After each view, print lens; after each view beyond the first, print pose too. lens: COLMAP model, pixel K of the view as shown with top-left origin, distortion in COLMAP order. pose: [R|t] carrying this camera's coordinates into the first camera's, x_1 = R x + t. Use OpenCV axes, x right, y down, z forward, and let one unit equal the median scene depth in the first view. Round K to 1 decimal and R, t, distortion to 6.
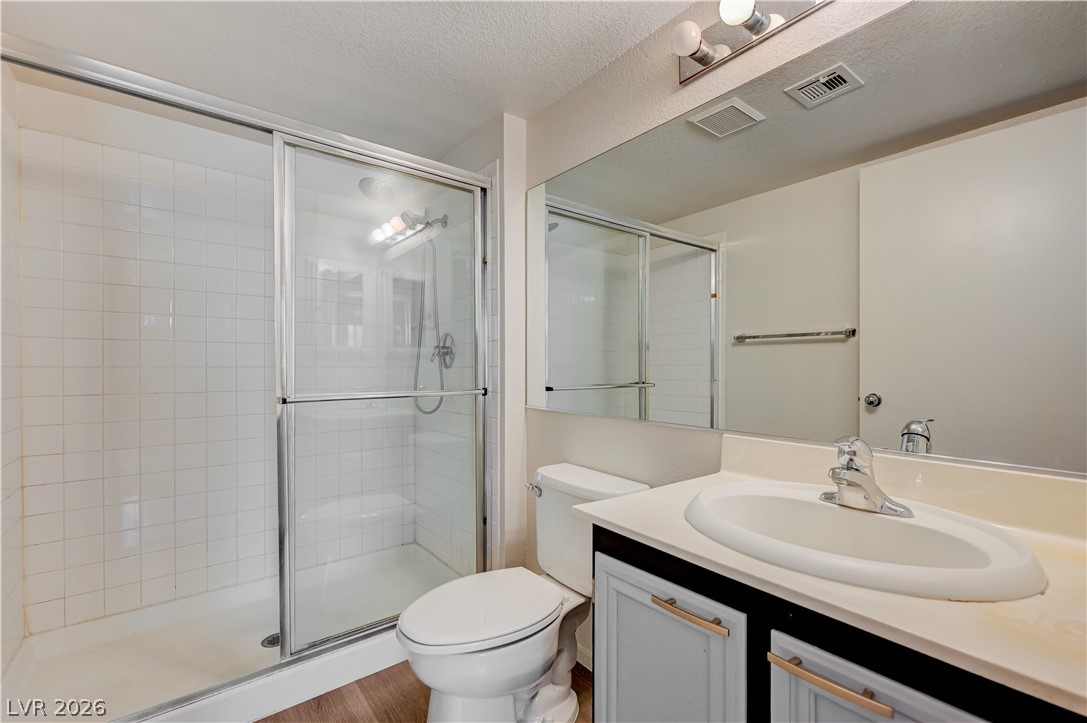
lens RADIAL K [[453.5, 0, 546.5], [0, 453.5, 365.8], [0, 0, 1]] dist [0.000256, 0.000182]
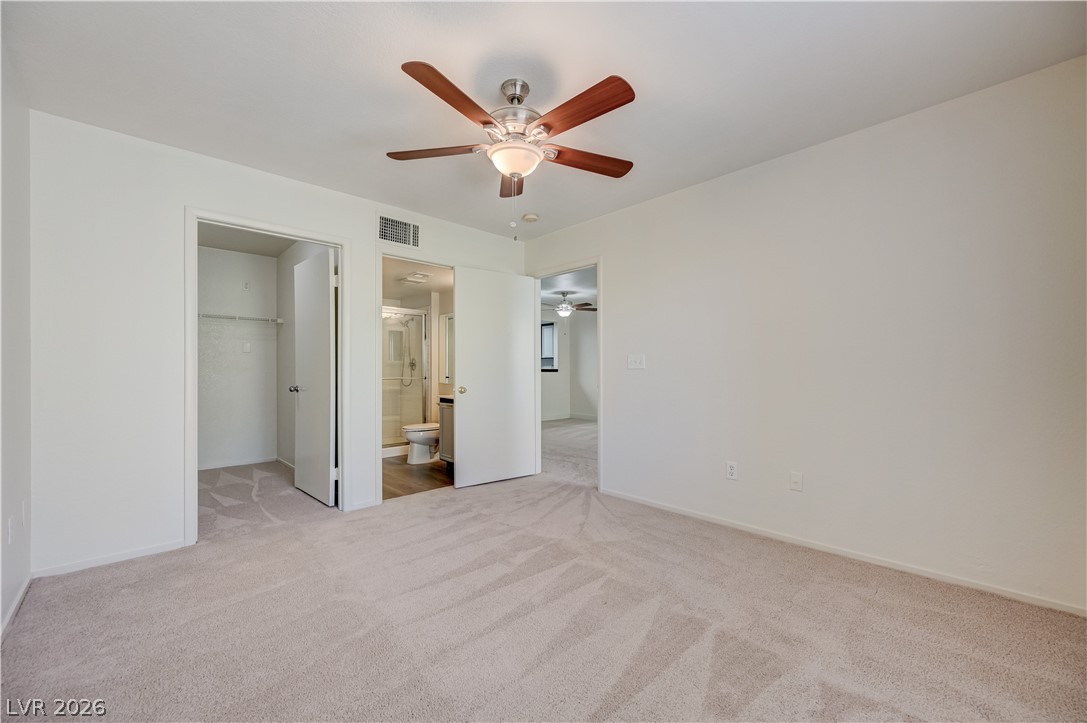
lens RADIAL K [[431.6, 0, 548.2], [0, 431.6, 370.7], [0, 0, 1]] dist [-0.000721, -0.000024]
pose [[0.995159, 0.004408, 0.098182, 0.376245], [-0.005587, 0.999916, 0.011731, -0.028565], [-0.098122, -0.012222, 0.995099, -1.866487]]
